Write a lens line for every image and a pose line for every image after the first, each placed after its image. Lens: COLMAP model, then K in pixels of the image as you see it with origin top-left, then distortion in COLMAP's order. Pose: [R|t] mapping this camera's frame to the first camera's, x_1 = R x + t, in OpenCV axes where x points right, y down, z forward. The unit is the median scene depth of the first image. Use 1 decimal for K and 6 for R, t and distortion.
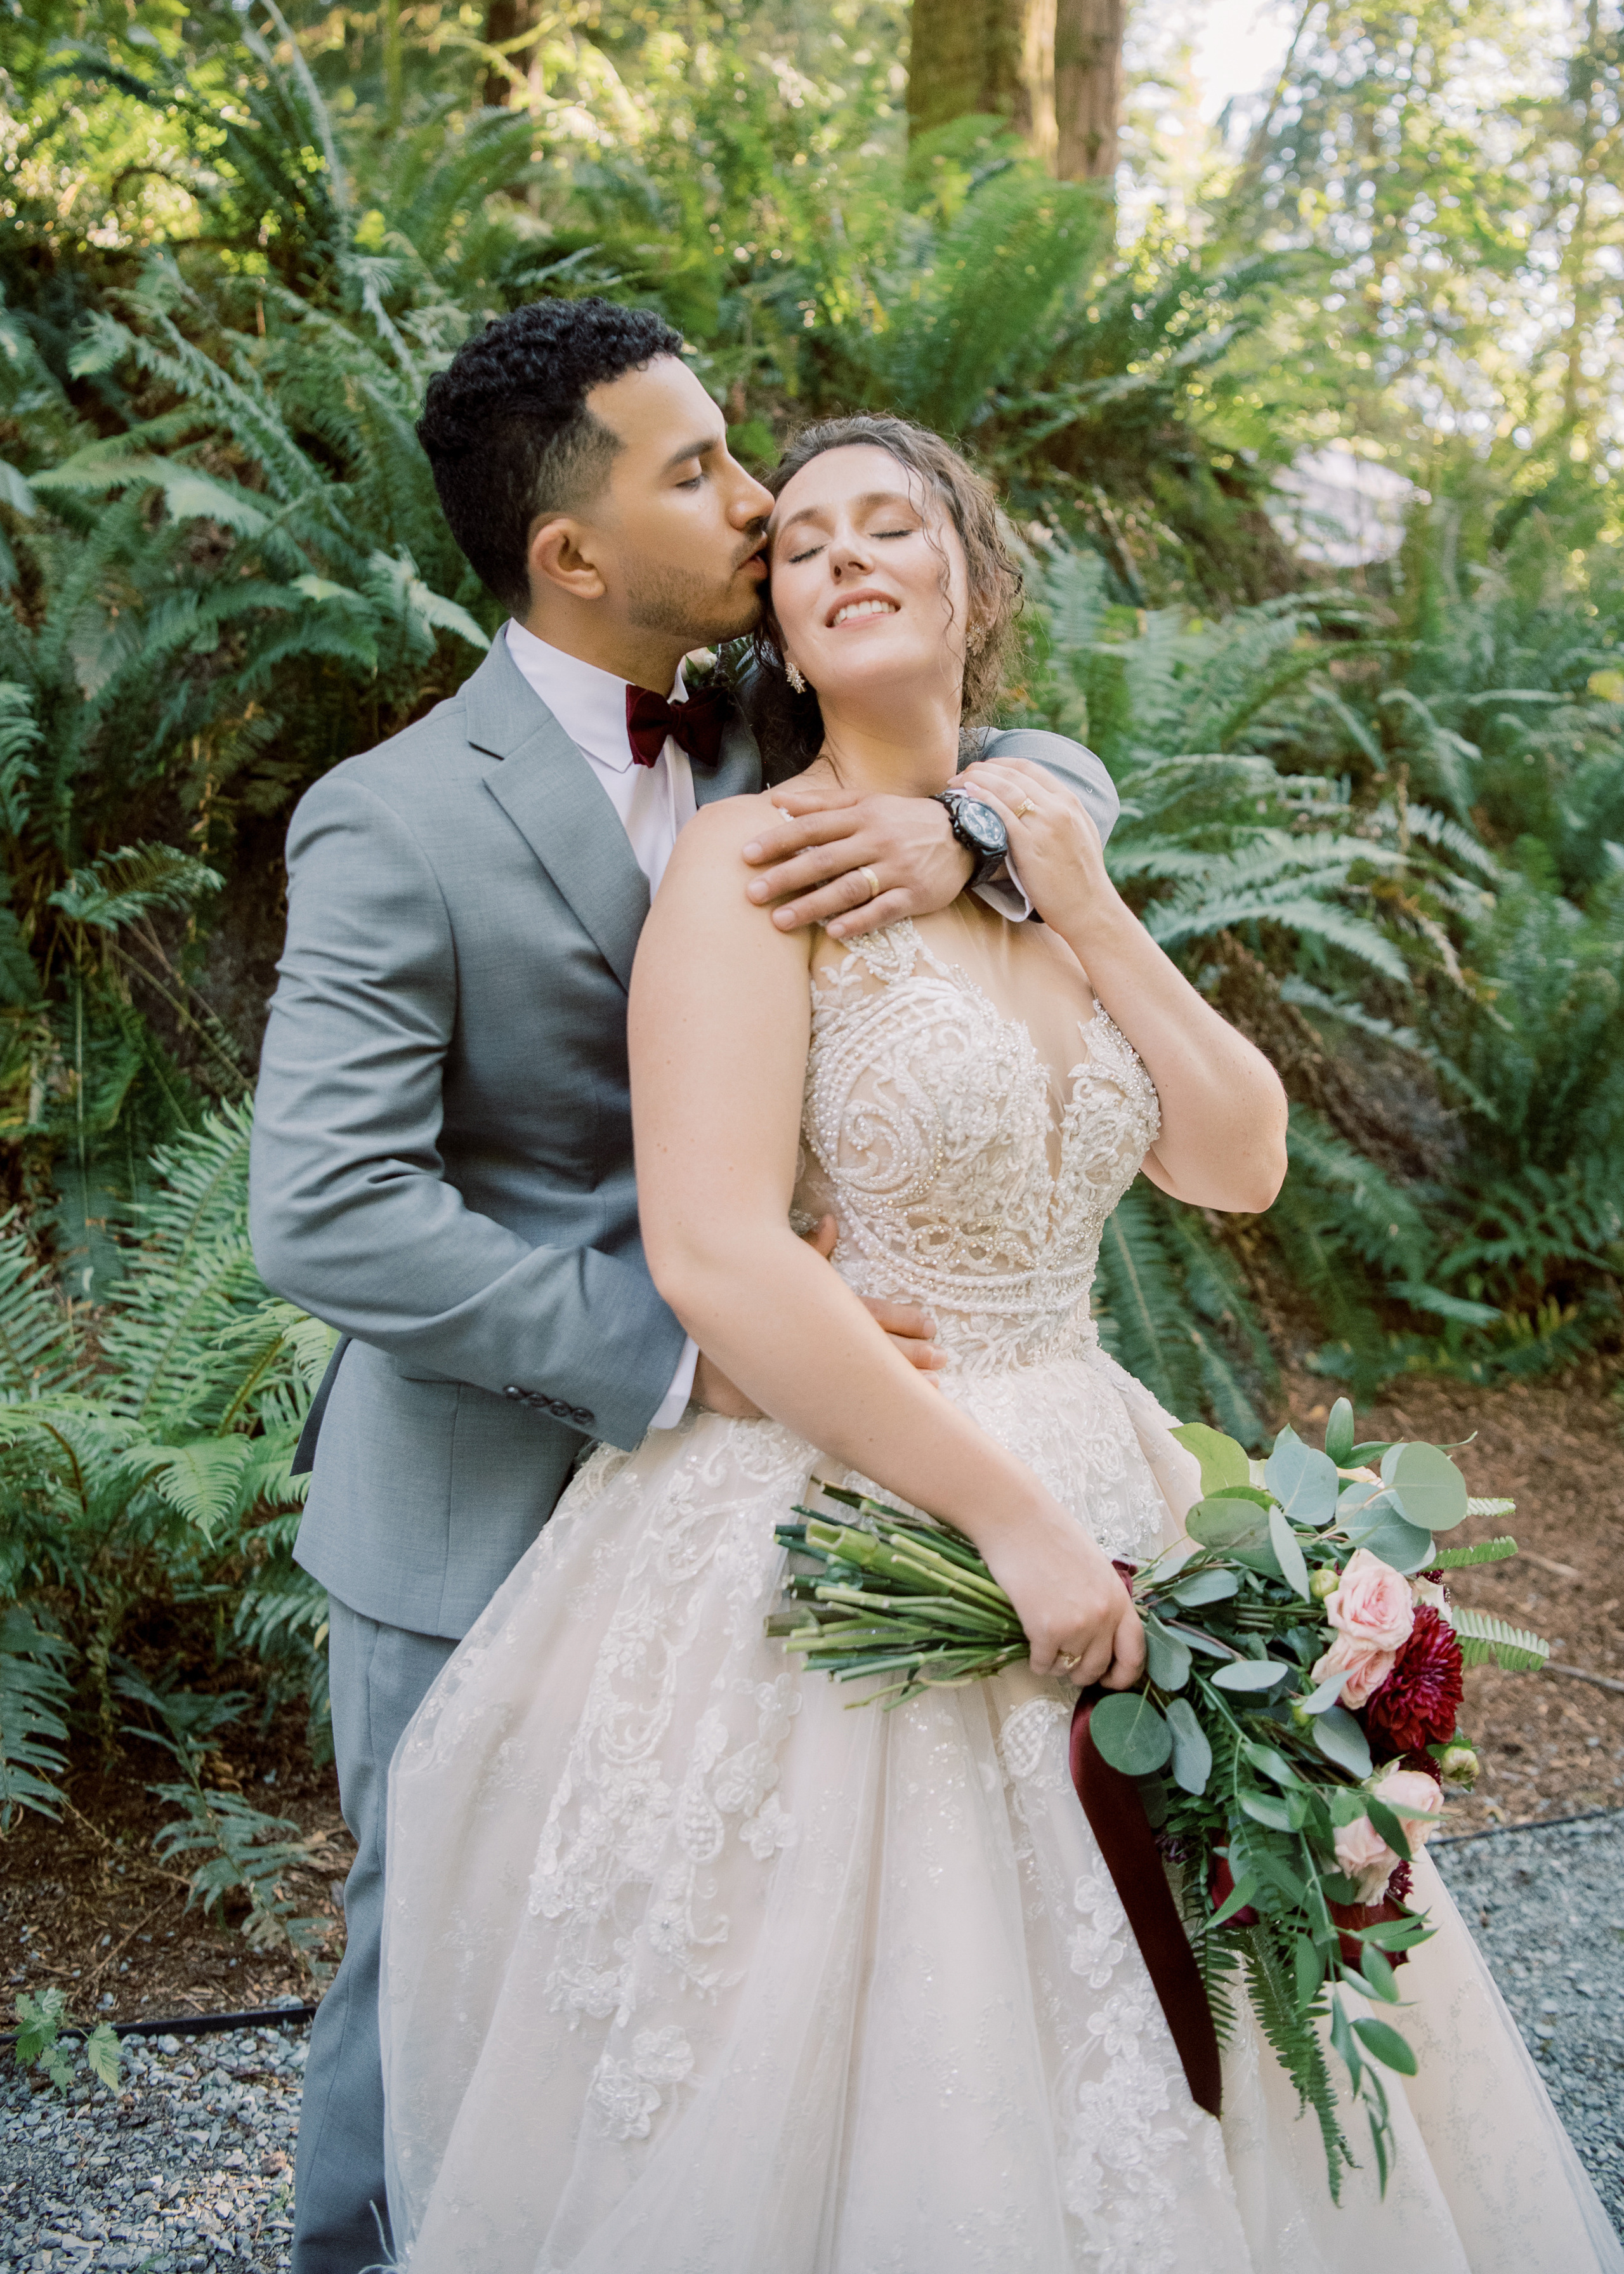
lens RADIAL K [[2081.8, 0, 810.1], [0, 2081.8, 1144.2], [0, 0, 1]] dist [-0.010576, 0.000000]
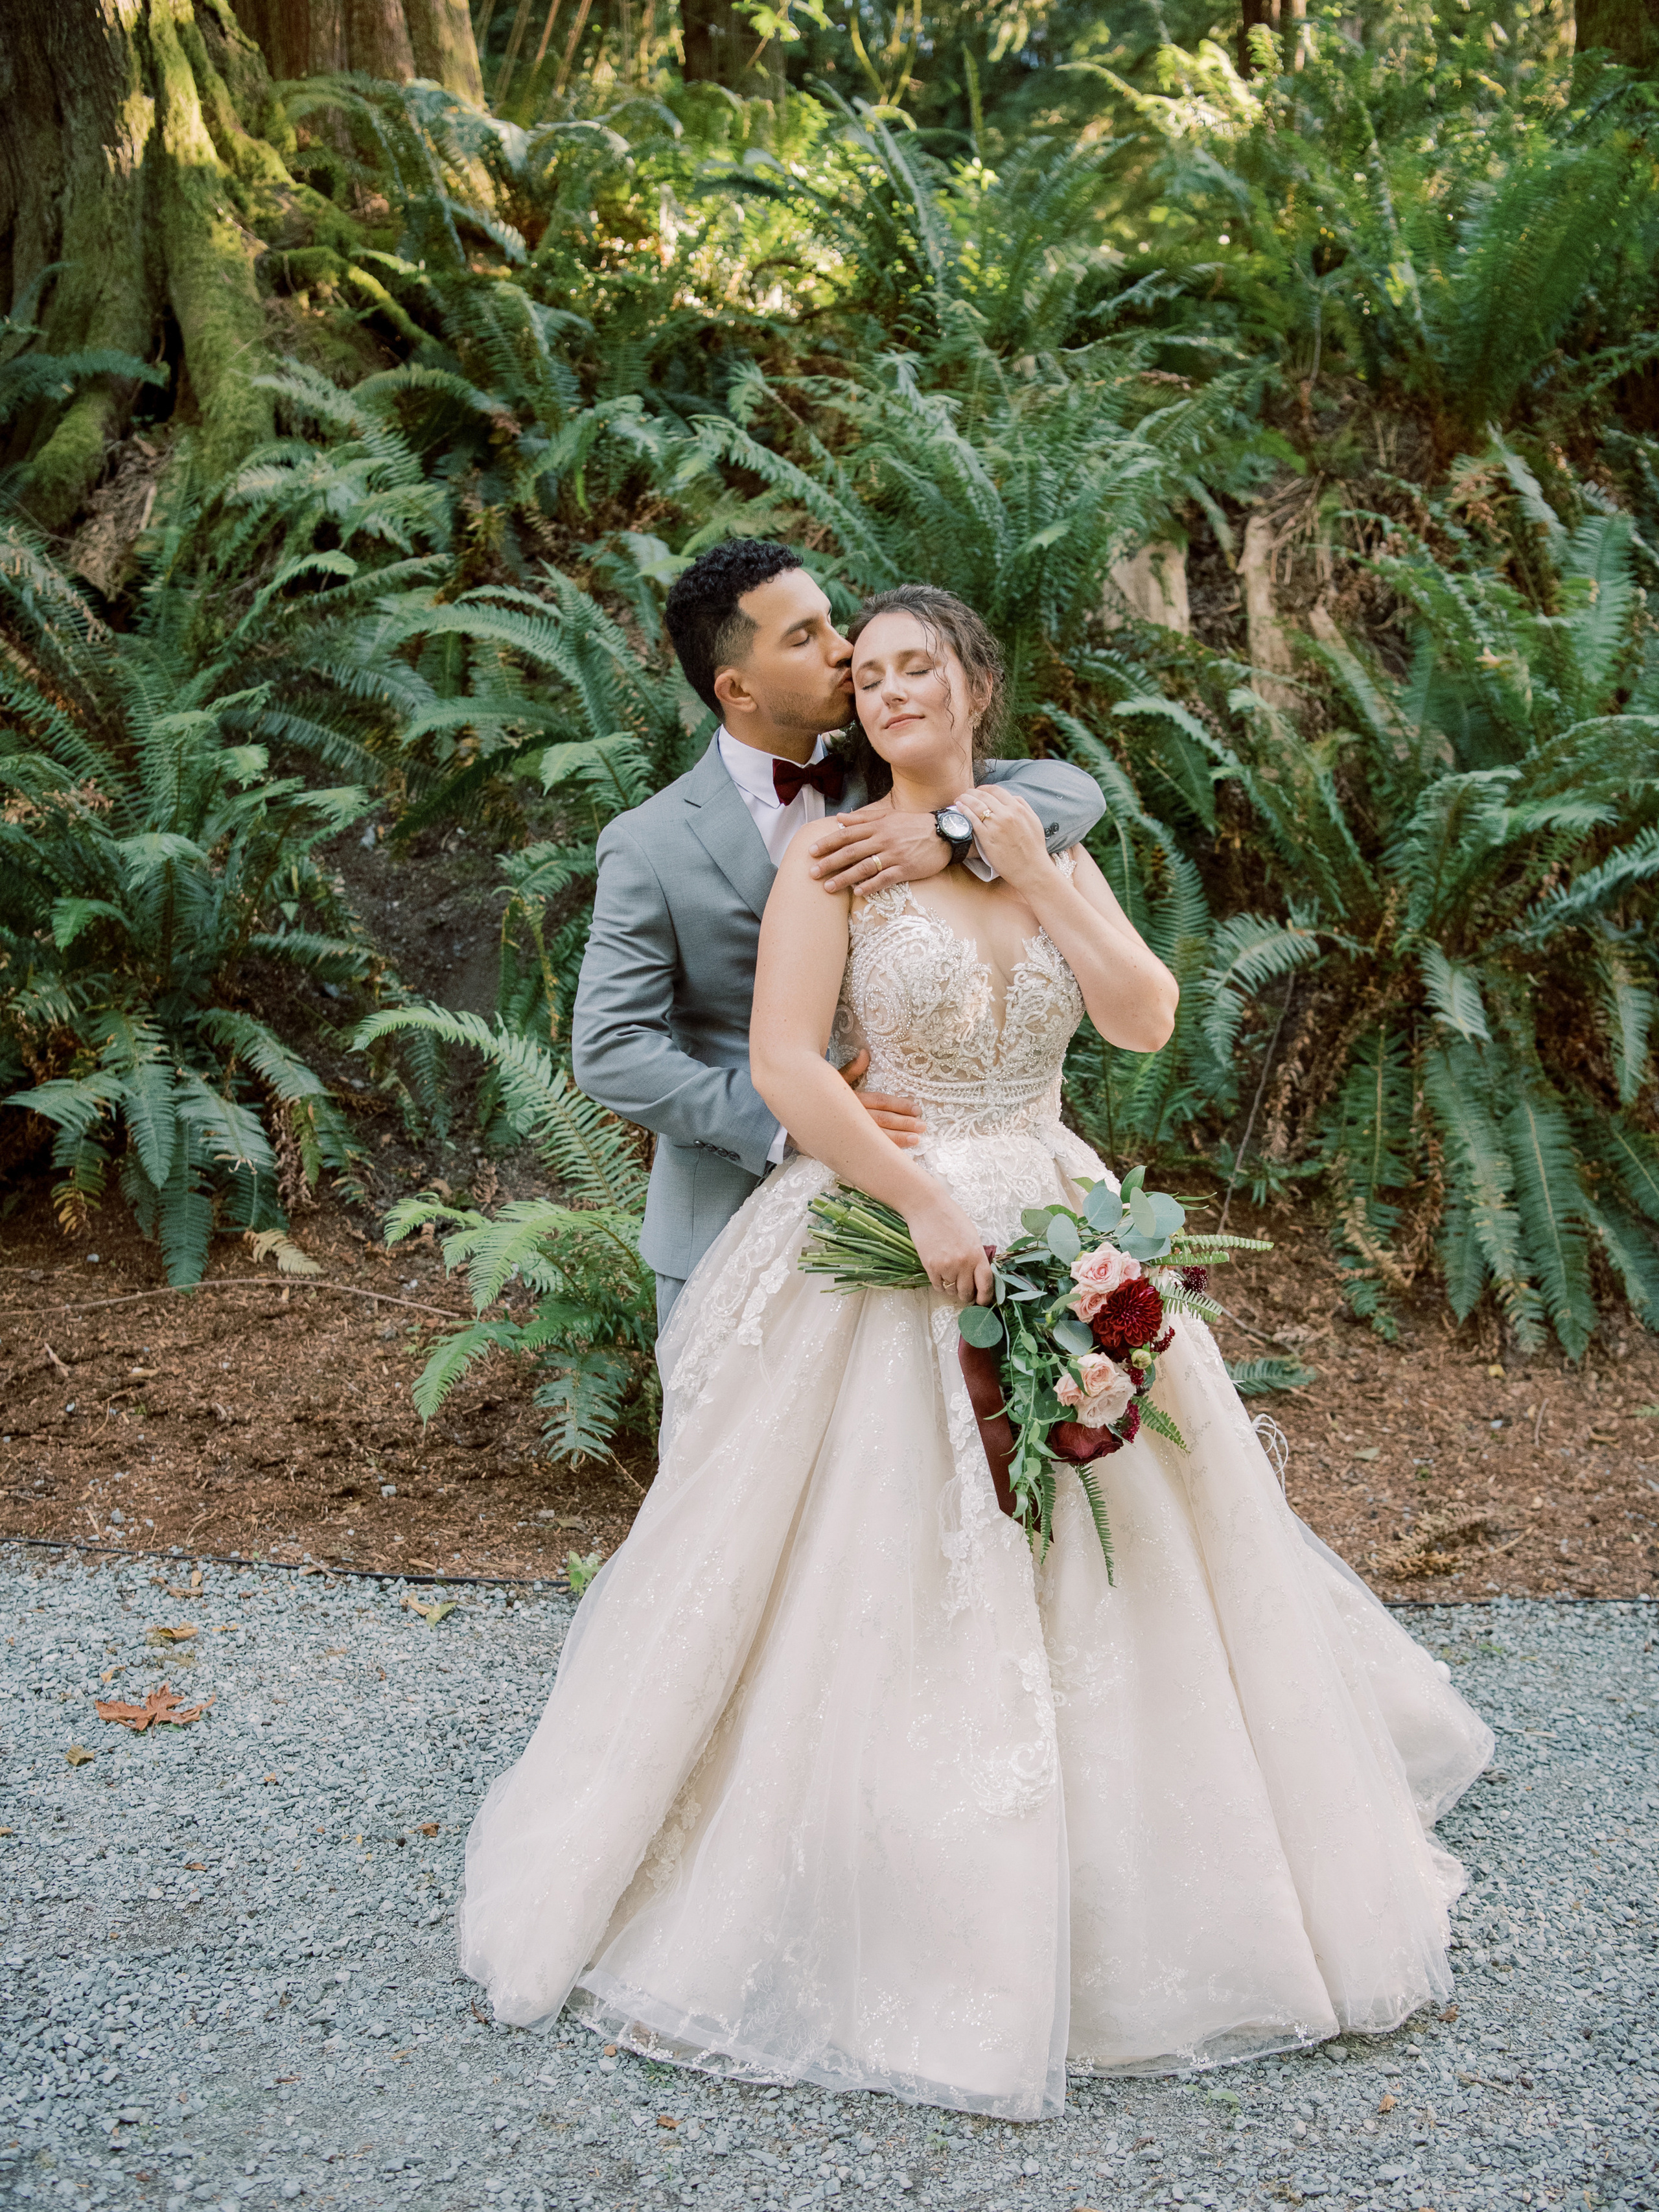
lens RADIAL K [[2041.5, 0, 827.7], [0, 2041.5, 1106.9], [0, 0, 1]] dist [0.000405, 0.000000]
pose [[0.947405, -0.016872, -0.319592, 0.522651], [0.016517, 0.999856, -0.003821, 0.086082], [0.319611, -0.001659, 0.947547, -0.654613]]
